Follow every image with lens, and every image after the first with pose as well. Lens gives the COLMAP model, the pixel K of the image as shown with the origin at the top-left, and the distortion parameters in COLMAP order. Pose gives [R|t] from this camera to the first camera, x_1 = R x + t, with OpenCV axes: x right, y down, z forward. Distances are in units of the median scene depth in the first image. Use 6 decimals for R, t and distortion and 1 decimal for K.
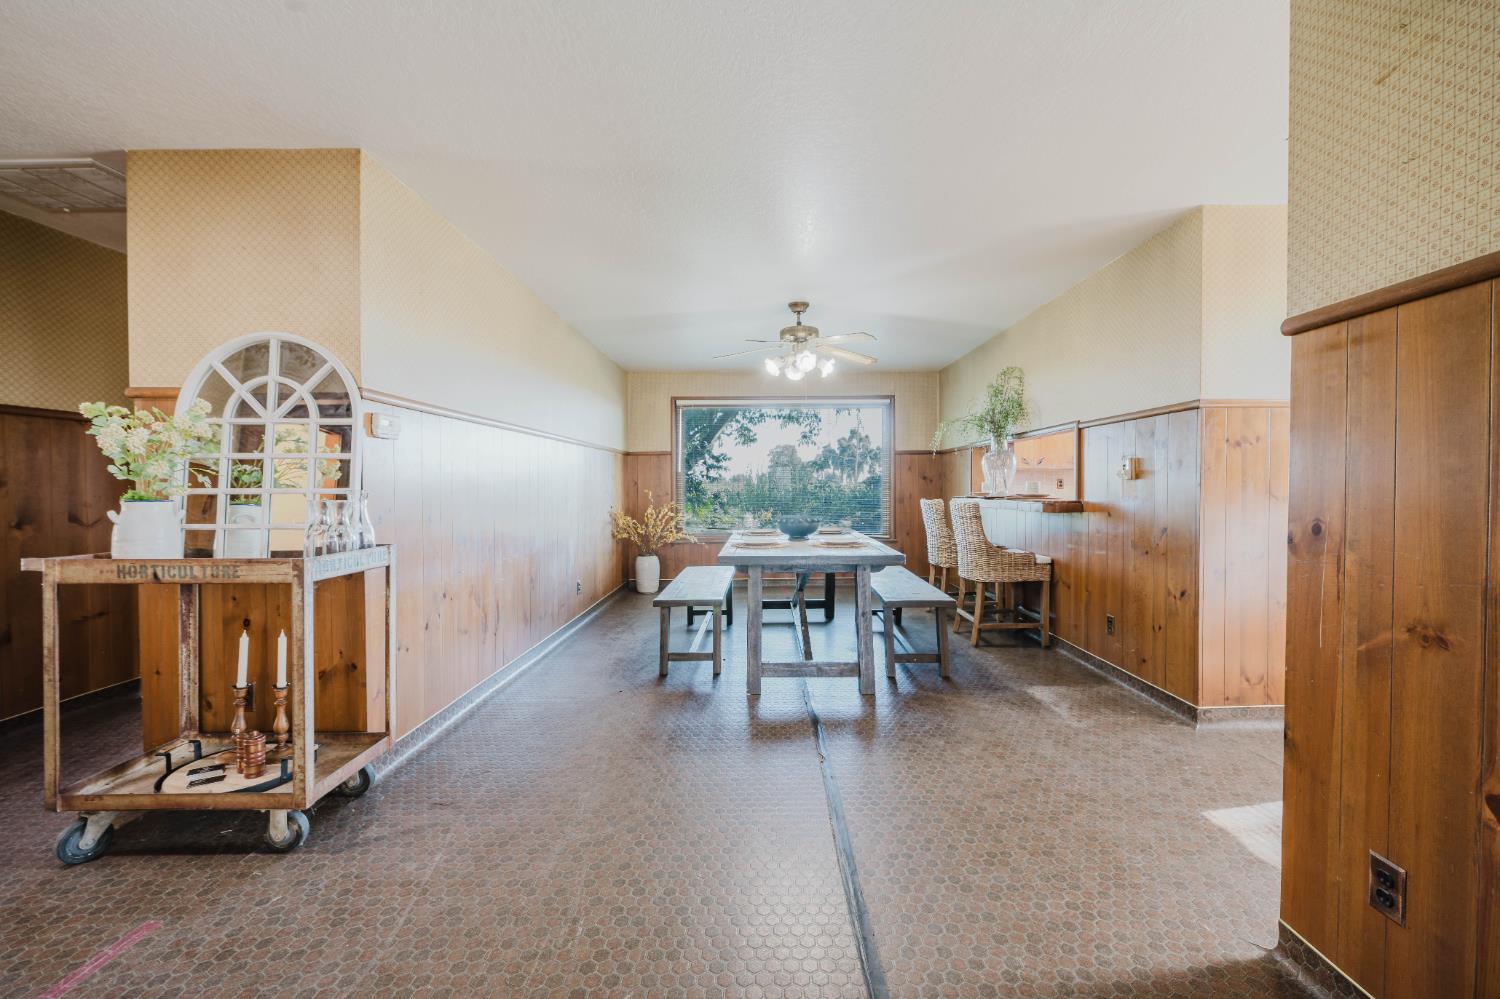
lens RADIAL K [[598.2, 0, 754.5], [0, 598.2, 492.0], [0, 0, 1]] dist [-0.002409, -0.000283]
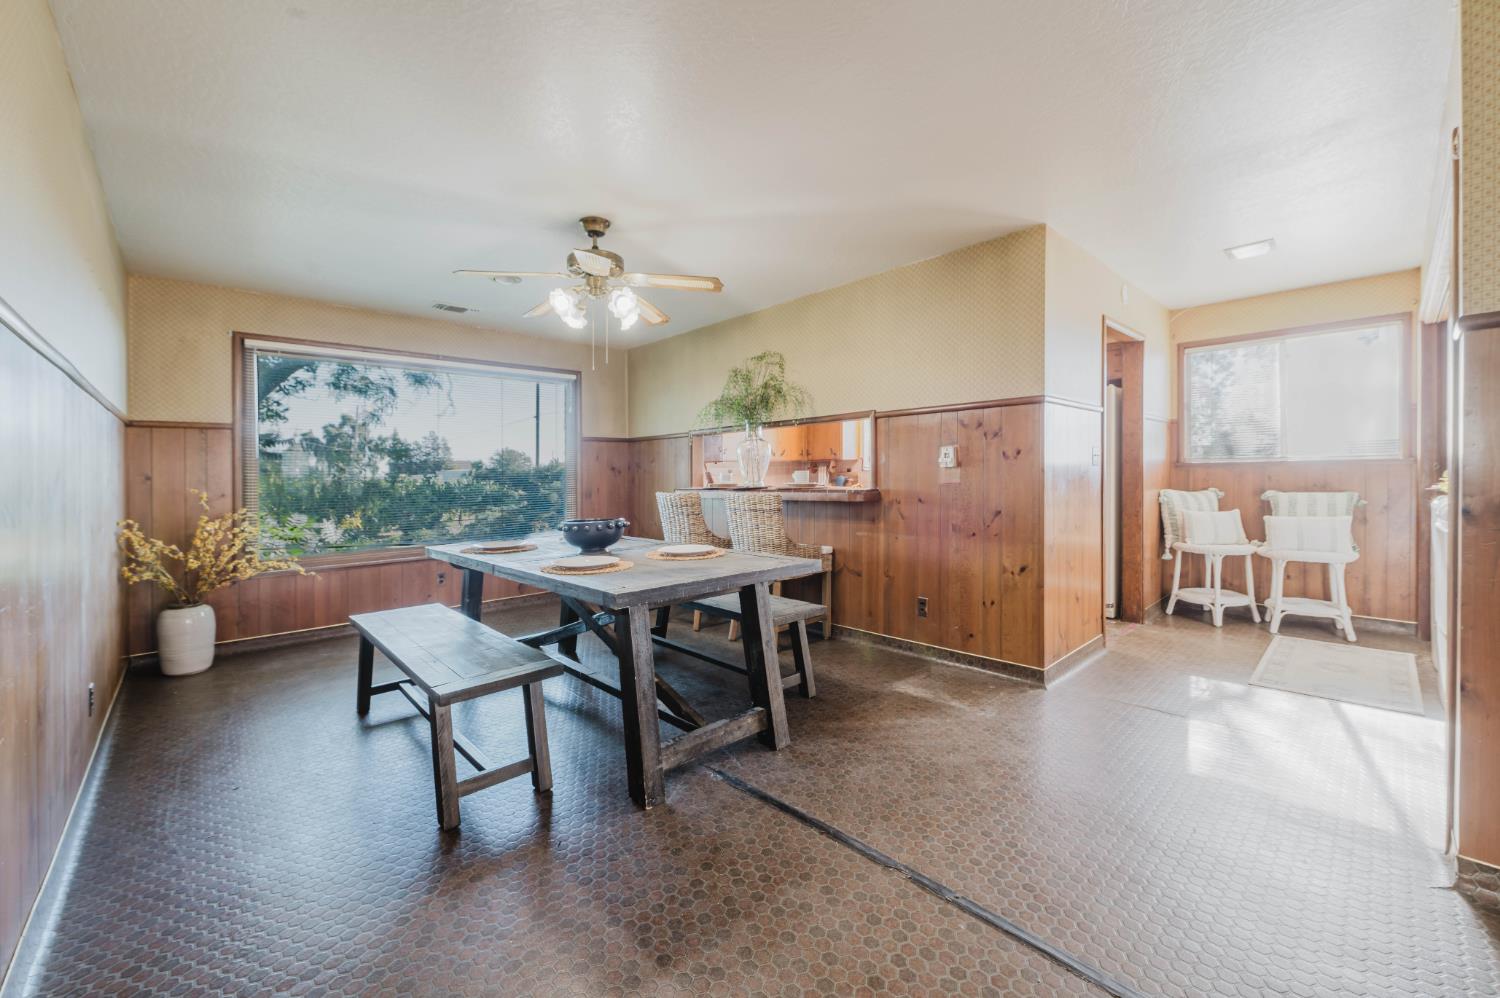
lens RADIAL K [[599.9, 0, 745.6], [0, 599.9, 472.4], [0, 0, 1]] dist [0.000359, -0.000393]
pose [[0.729739, -0.002310, 0.683722, -0.352603], [0.018408, 0.999698, -0.016269, -0.000436], [-0.683478, 0.024458, 0.729562, 0.450542]]
